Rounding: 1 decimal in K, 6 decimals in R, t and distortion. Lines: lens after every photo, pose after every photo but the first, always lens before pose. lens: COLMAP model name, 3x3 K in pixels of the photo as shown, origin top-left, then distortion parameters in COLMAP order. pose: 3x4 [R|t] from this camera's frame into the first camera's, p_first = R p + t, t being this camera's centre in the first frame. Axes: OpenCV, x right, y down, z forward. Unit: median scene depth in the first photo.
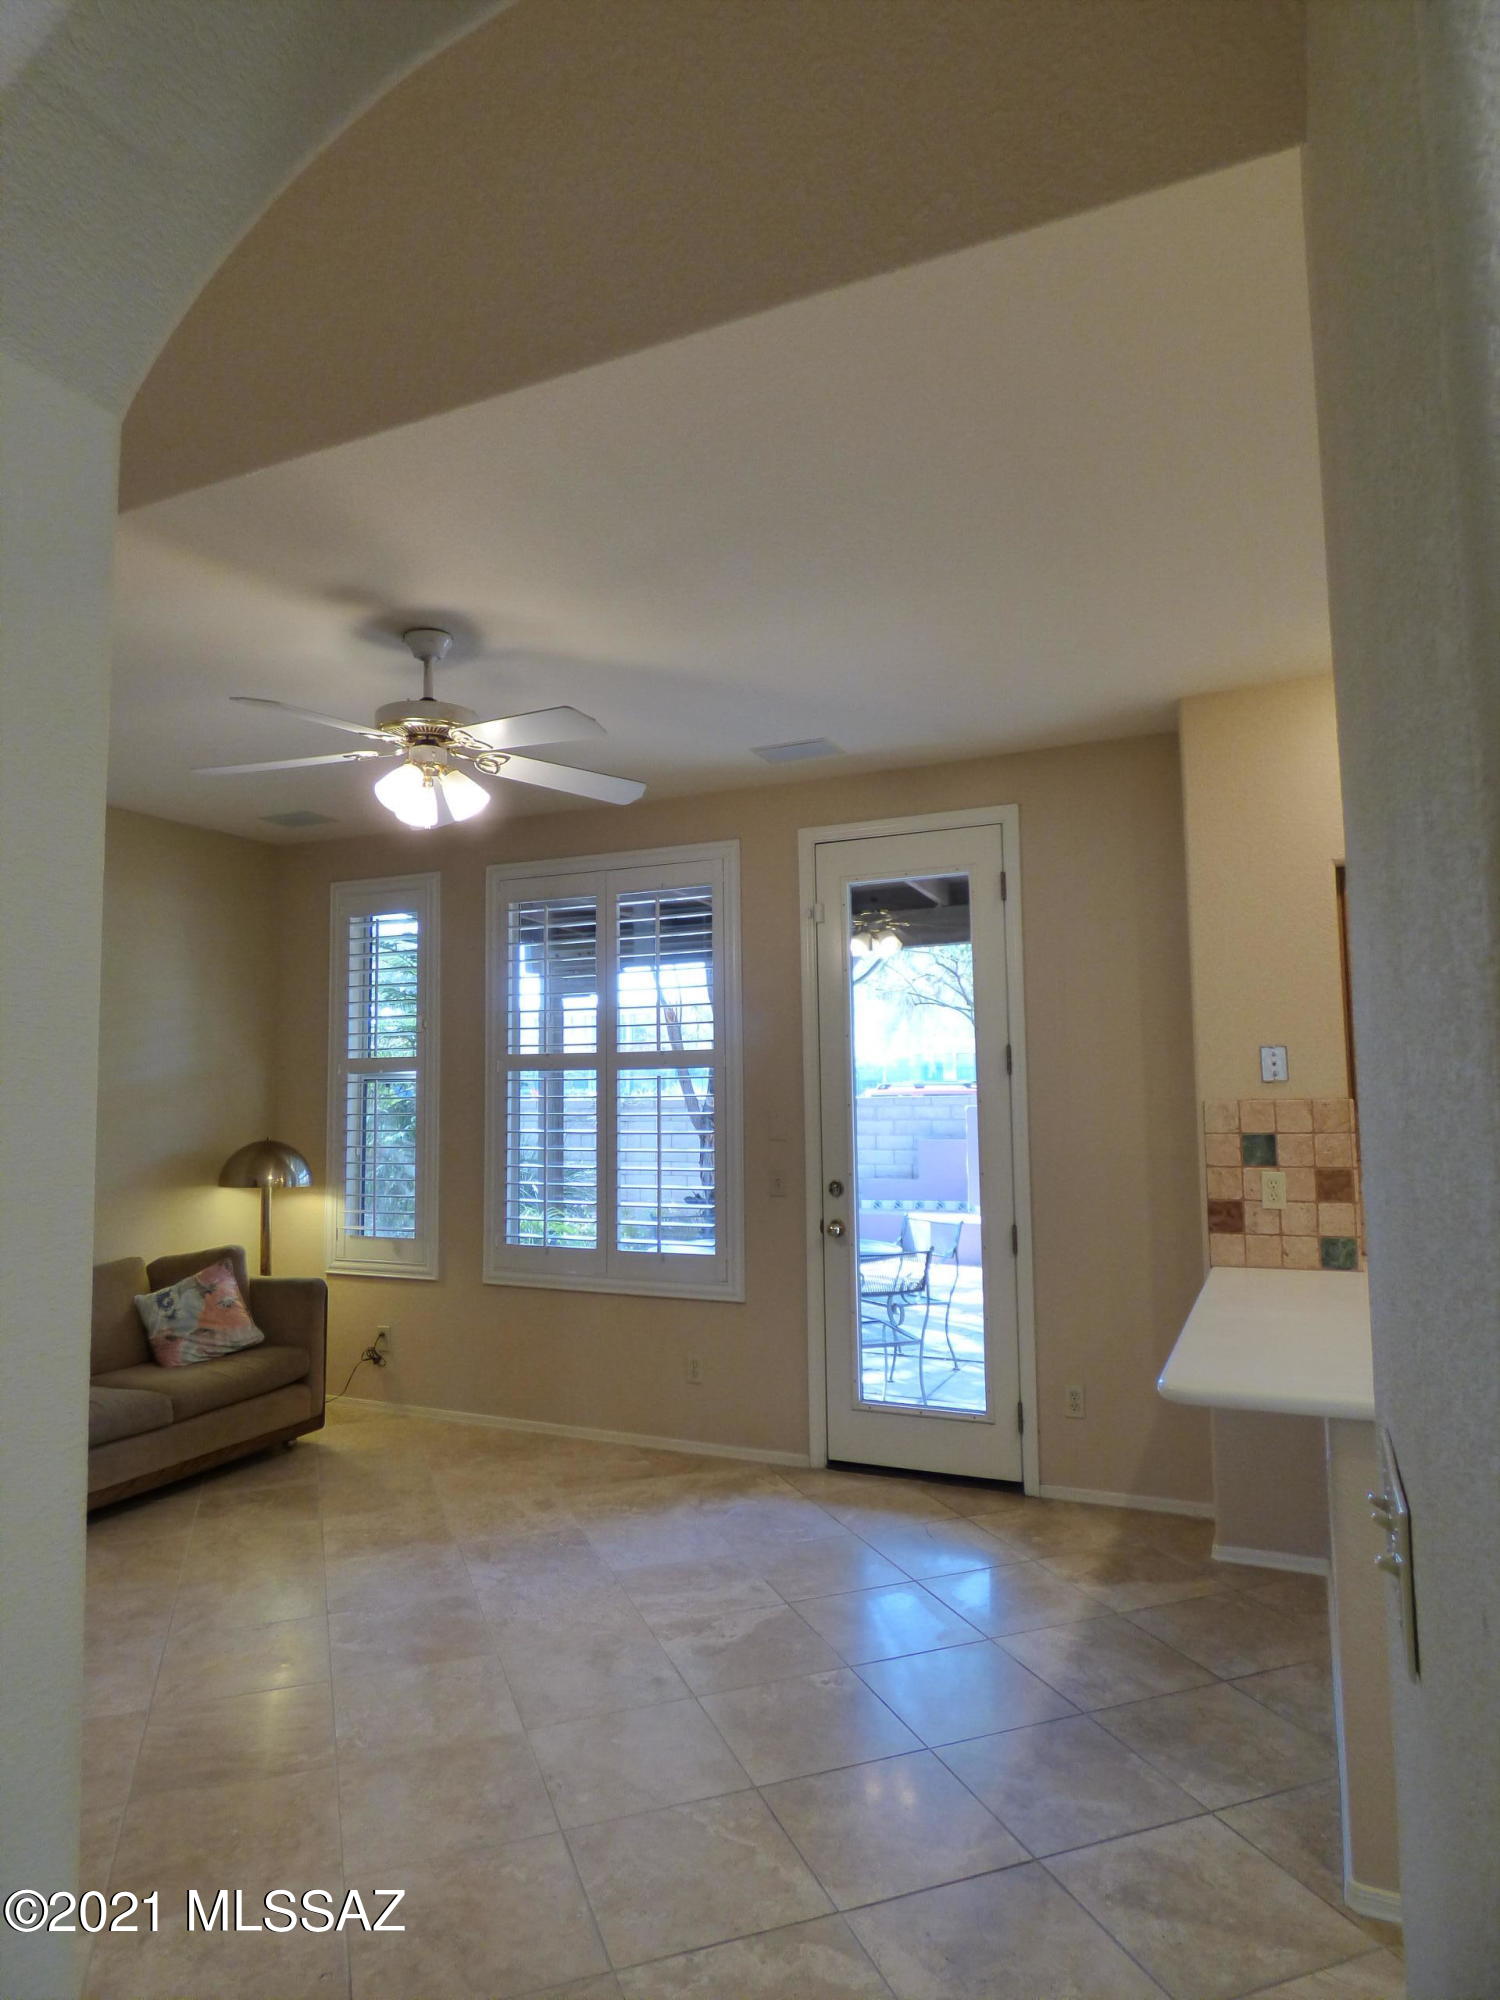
lens RADIAL K [[1178.9, 0, 739.0], [0, 1178.9, 992.4], [0, 0, 1]] dist [-0.033477, 0.000831]
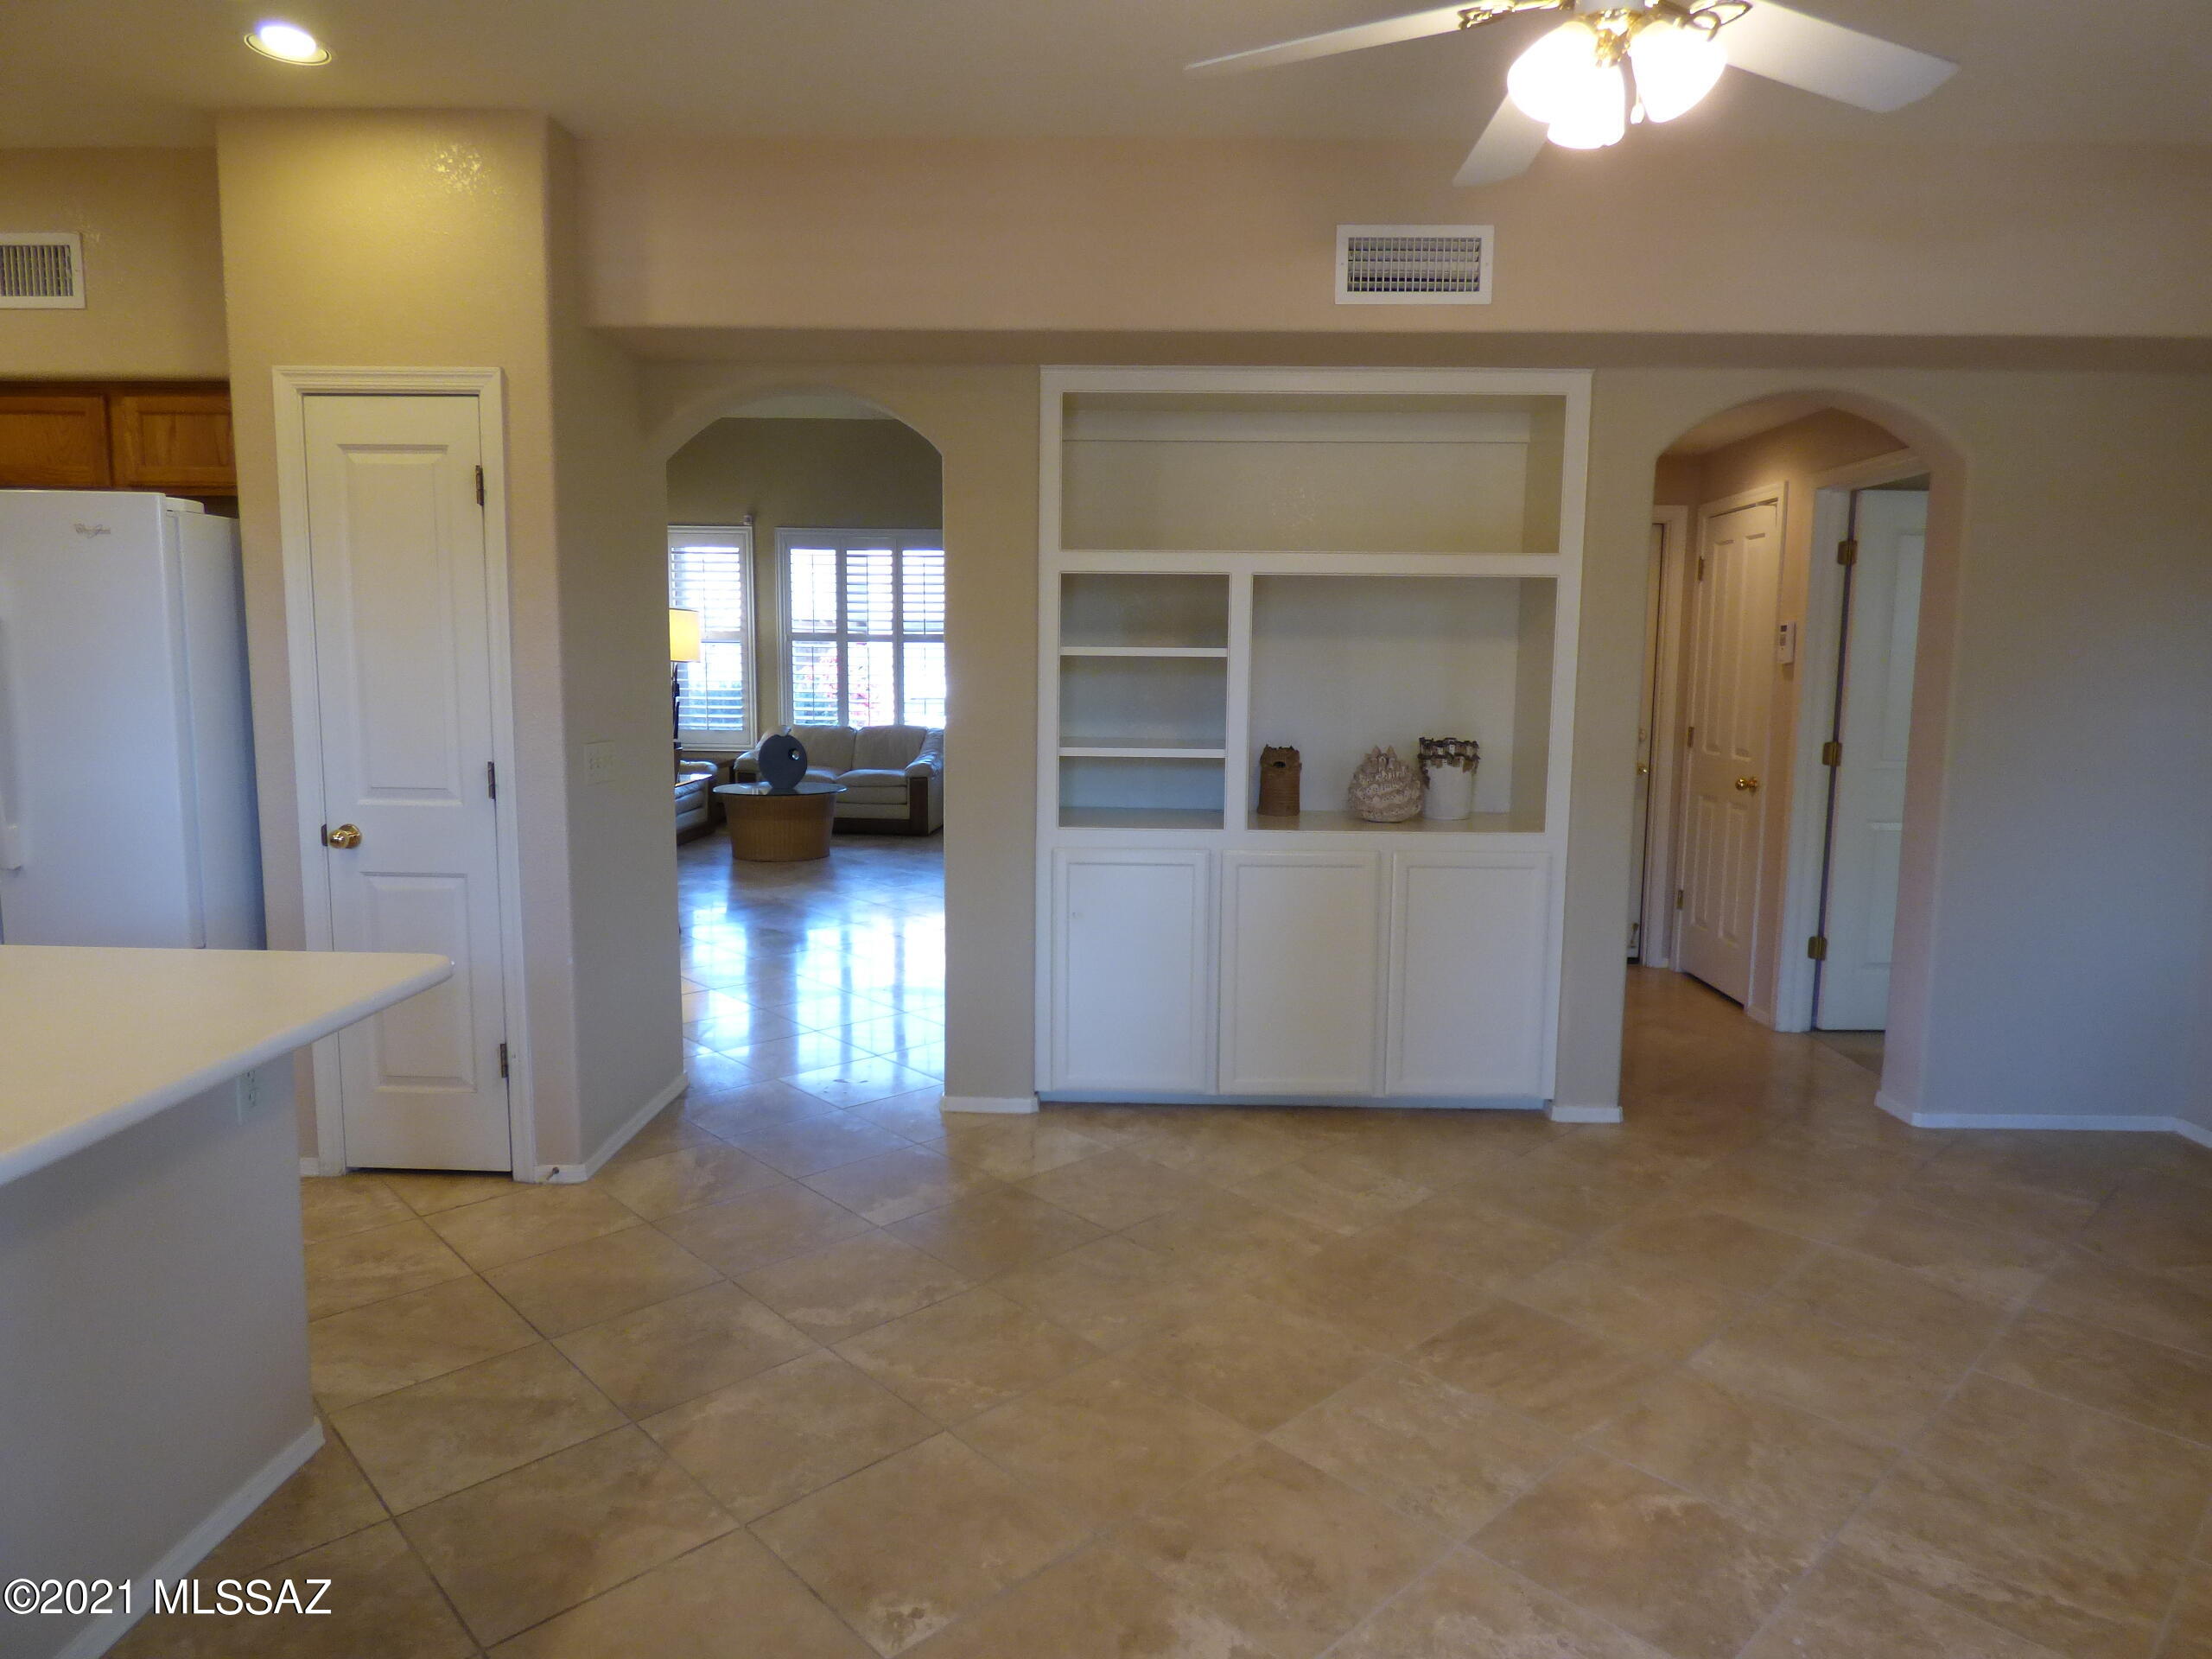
lens RADIAL K [[1356.7, 0, 1108.2], [0, 1356.7, 822.3], [0, 0, 1]] dist [-0.001485, 0.000534]
pose [[-0.917349, 0.051391, -0.394753, 0.163461], [0.037144, 0.998356, 0.043653, 0.107899], [0.396347, 0.025382, -0.917750, 1.142640]]
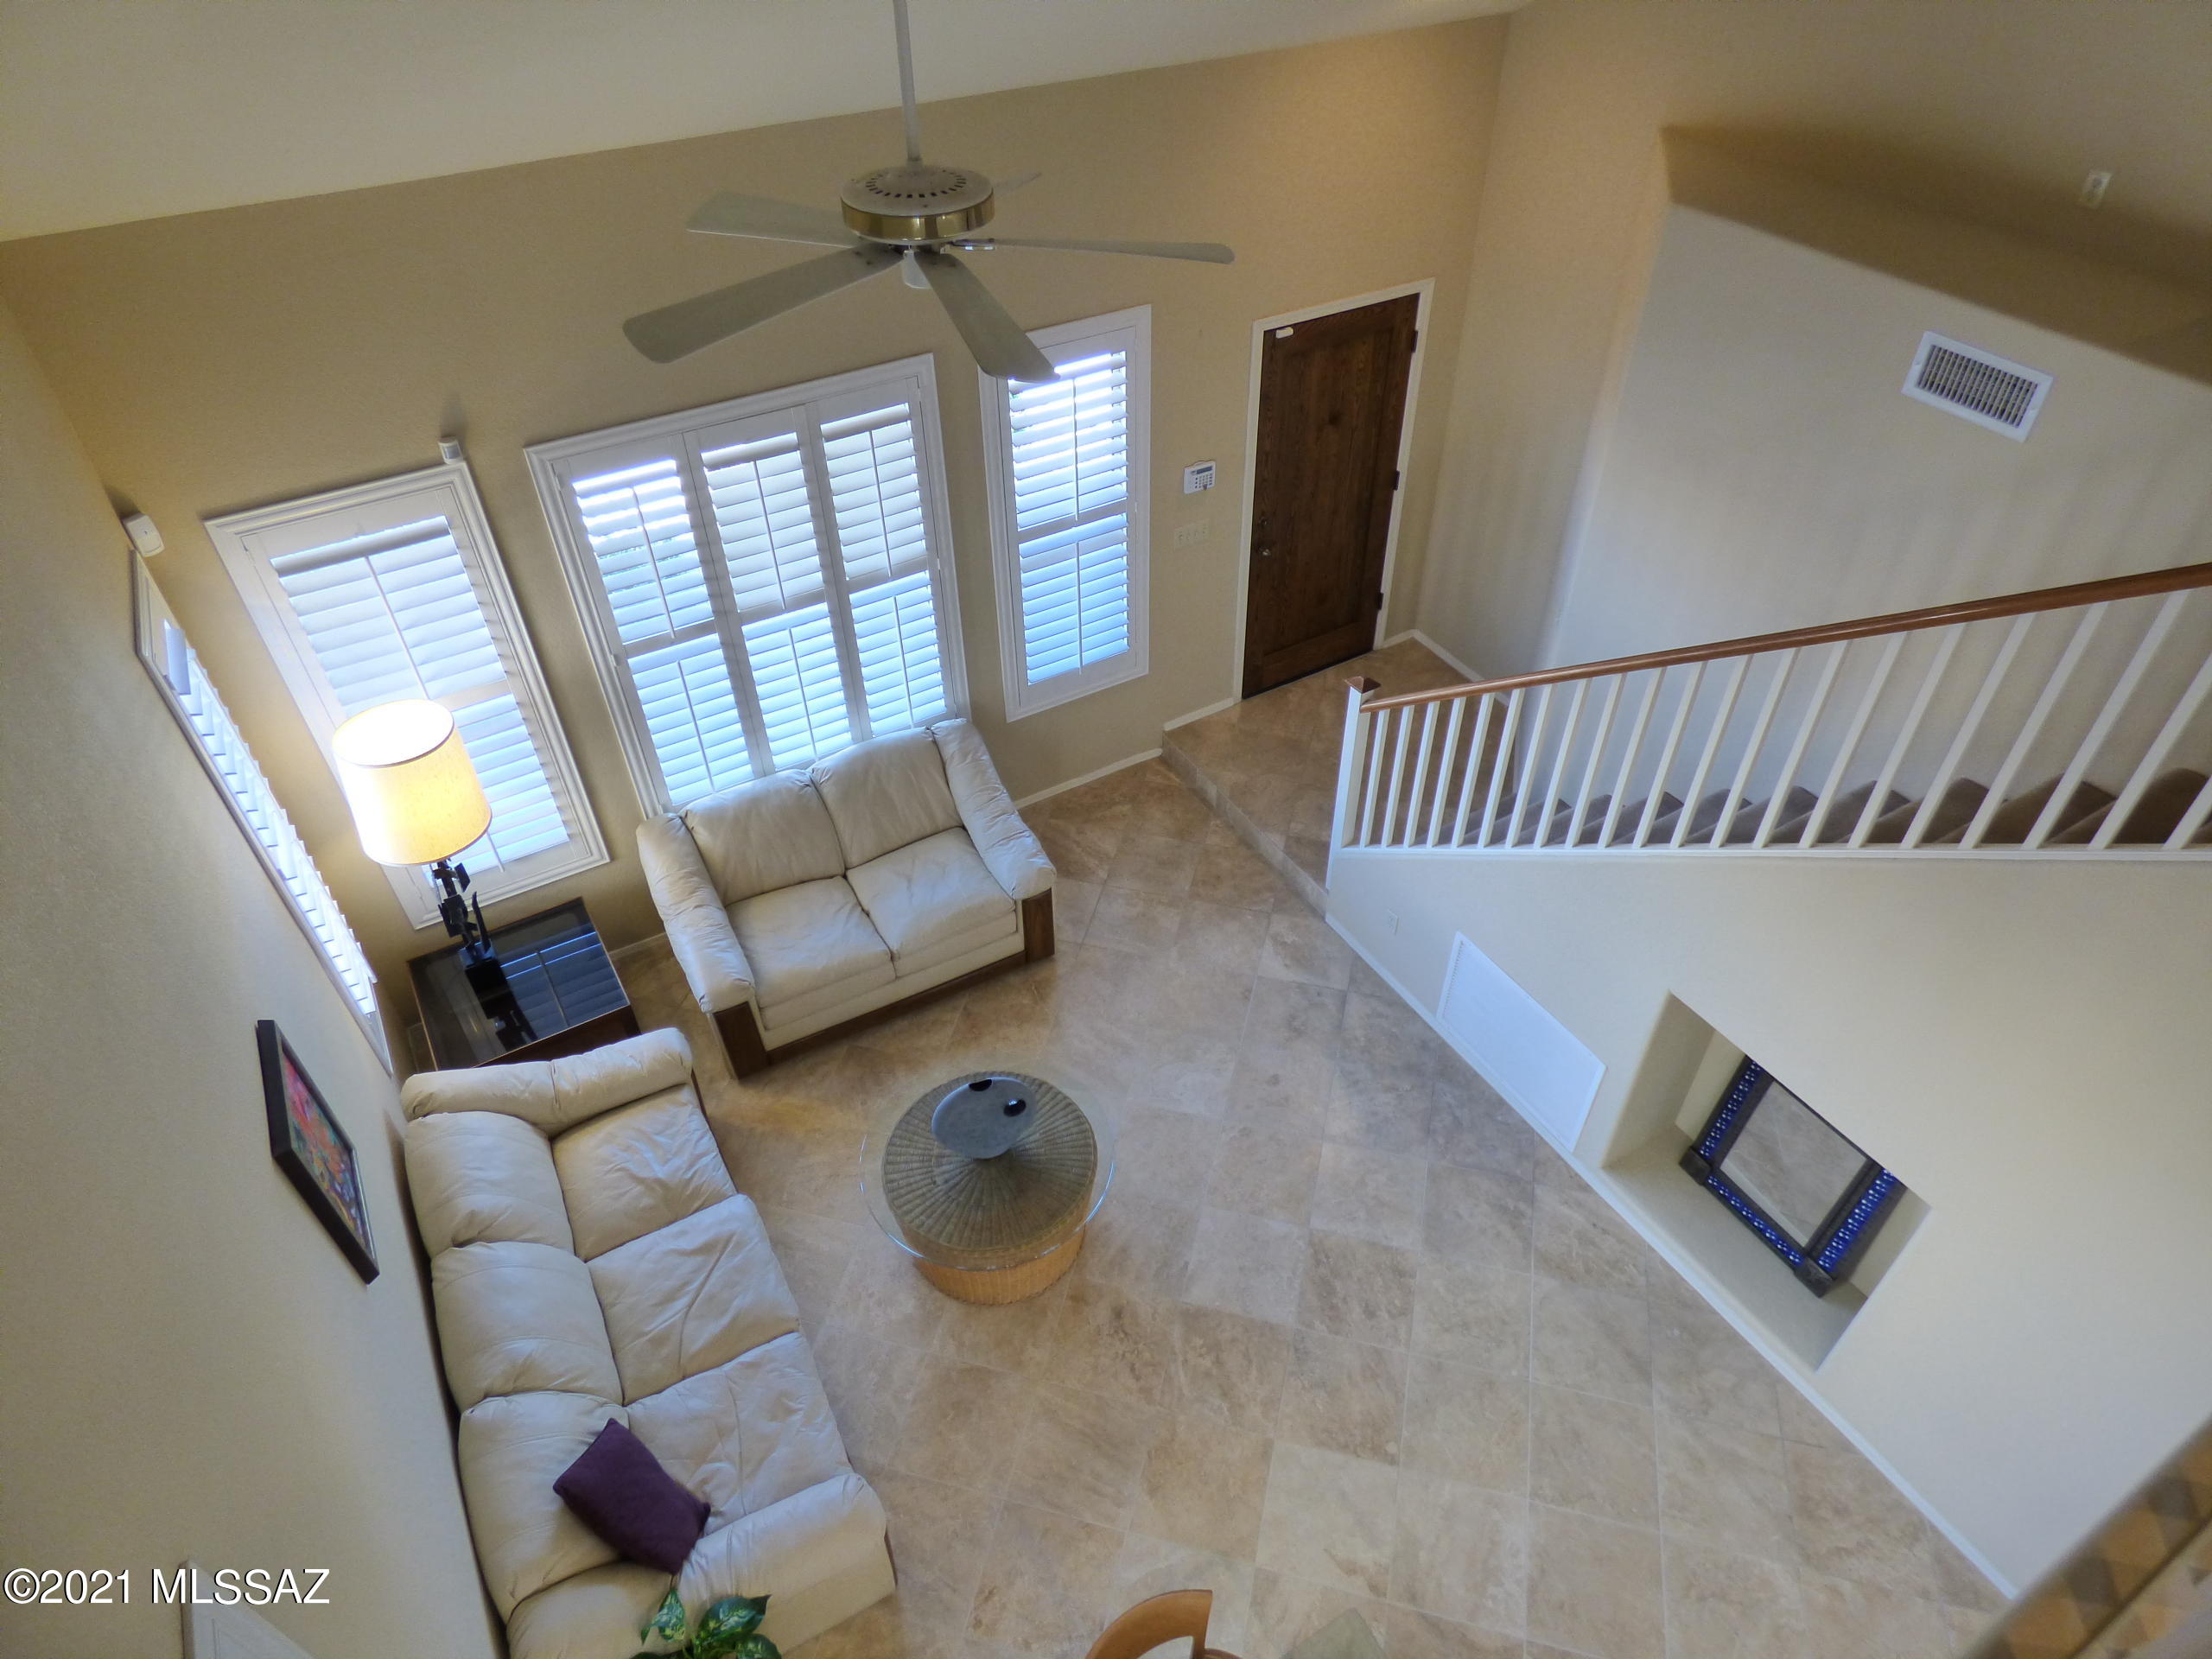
lens RADIAL K [[1339.6, 0, 1109.8], [0, 1339.6, 821.5], [0, 0, 1]] dist [-0.001446, -0.006225]
pose [[-0.563754, 0.559472, -0.607596, 0.247912], [0.096668, 0.775277, 0.624180, -0.787095], [0.820267, 0.293149, -0.491148, -0.573713]]
